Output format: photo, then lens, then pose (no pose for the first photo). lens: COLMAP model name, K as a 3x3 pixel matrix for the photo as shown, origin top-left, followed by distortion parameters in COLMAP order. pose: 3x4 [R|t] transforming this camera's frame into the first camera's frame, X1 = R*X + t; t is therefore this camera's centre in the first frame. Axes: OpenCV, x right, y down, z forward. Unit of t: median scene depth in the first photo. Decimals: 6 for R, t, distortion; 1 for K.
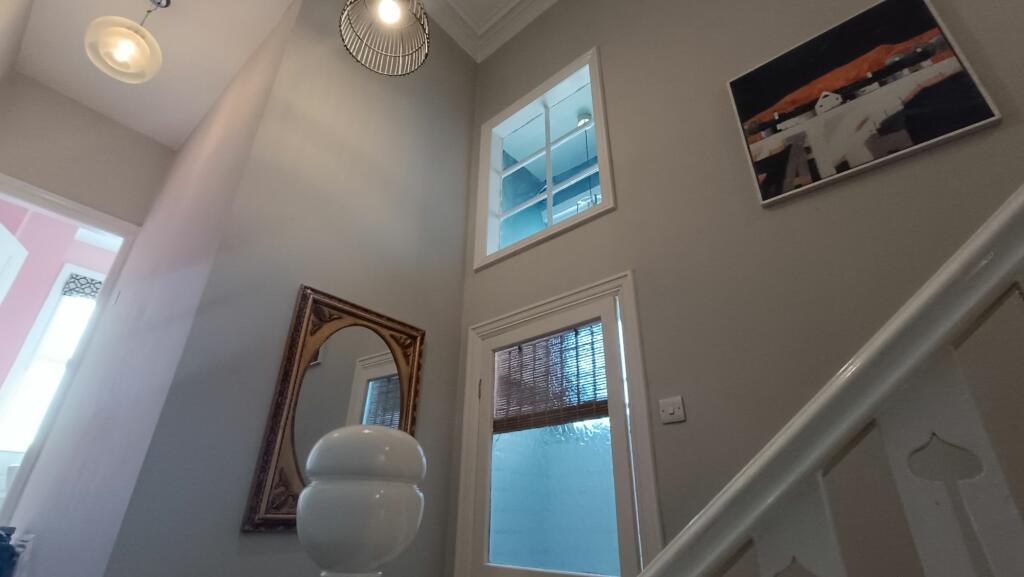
lens RADIAL K [[475.7, 0, 506.8], [0, 475.7, 288.3], [0, 0, 1]] dist [0.005668, 0.000567]
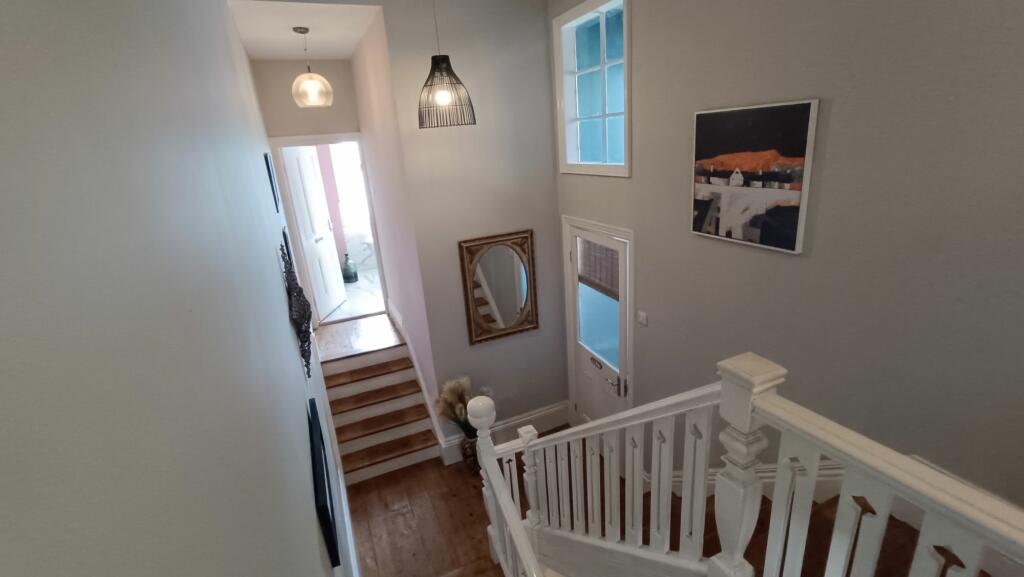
lens RADIAL K [[475.7, 0, 517.1], [0, 475.7, 290.3], [0, 0, 1]] dist [0.005668, 0.000567]
pose [[0.904106, 0.053084, -0.423998, 0.680684], [0.270027, 0.698049, 0.663184, -1.206660], [0.331175, -0.714080, 0.616776, -0.267824]]
